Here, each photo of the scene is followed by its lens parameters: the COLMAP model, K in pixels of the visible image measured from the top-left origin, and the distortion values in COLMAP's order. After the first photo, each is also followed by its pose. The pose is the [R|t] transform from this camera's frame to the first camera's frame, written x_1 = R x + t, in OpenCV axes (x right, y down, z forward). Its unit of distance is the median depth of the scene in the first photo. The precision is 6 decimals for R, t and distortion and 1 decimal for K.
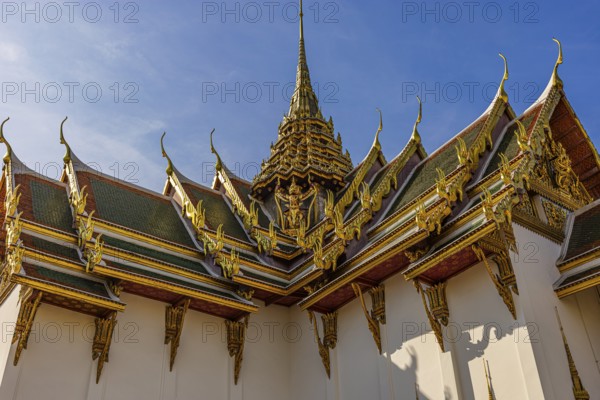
lens RADIAL K [[637.7, 0, 301.9], [0, 637.7, 217.1], [0, 0, 1]] dist [0.007039, 0.002311]
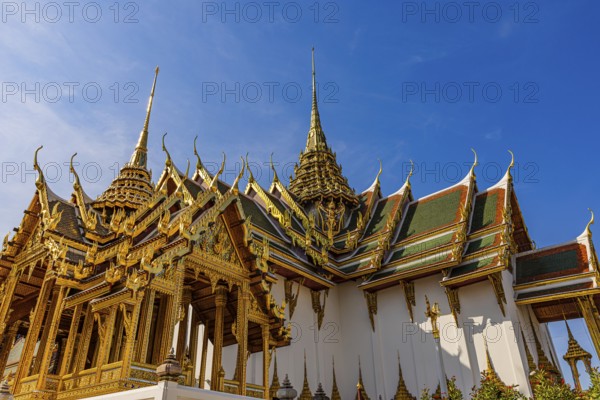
lens RADIAL K [[491.7, 0, 300.0], [0, 491.7, 200.0], [0, 0, 1]] dist [0.028112, -0.000367]
pose [[0.961002, 0.145964, 0.234882, -0.449971], [-0.154907, 0.987727, 0.019978, -0.082968], [-0.229083, -0.055583, 0.971819, -0.198599]]
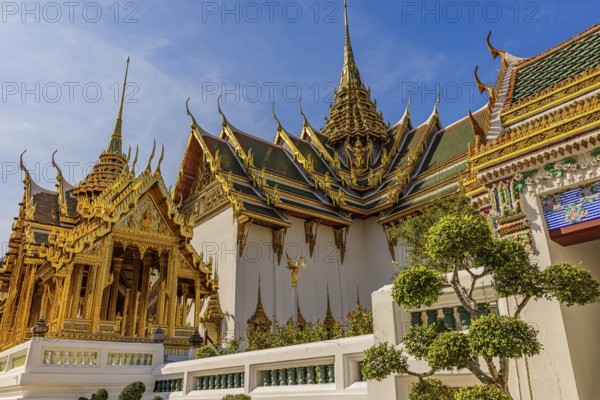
lens RADIAL K [[491.7, 0, 300.0], [0, 491.7, 200.0], [0, 0, 1]] dist [0.028112, -0.000367]
pose [[0.998469, 0.020043, 0.051564, -0.267039], [-0.029070, 0.983099, 0.180754, -0.150467], [-0.047070, -0.181976, 0.982176, -0.300869]]
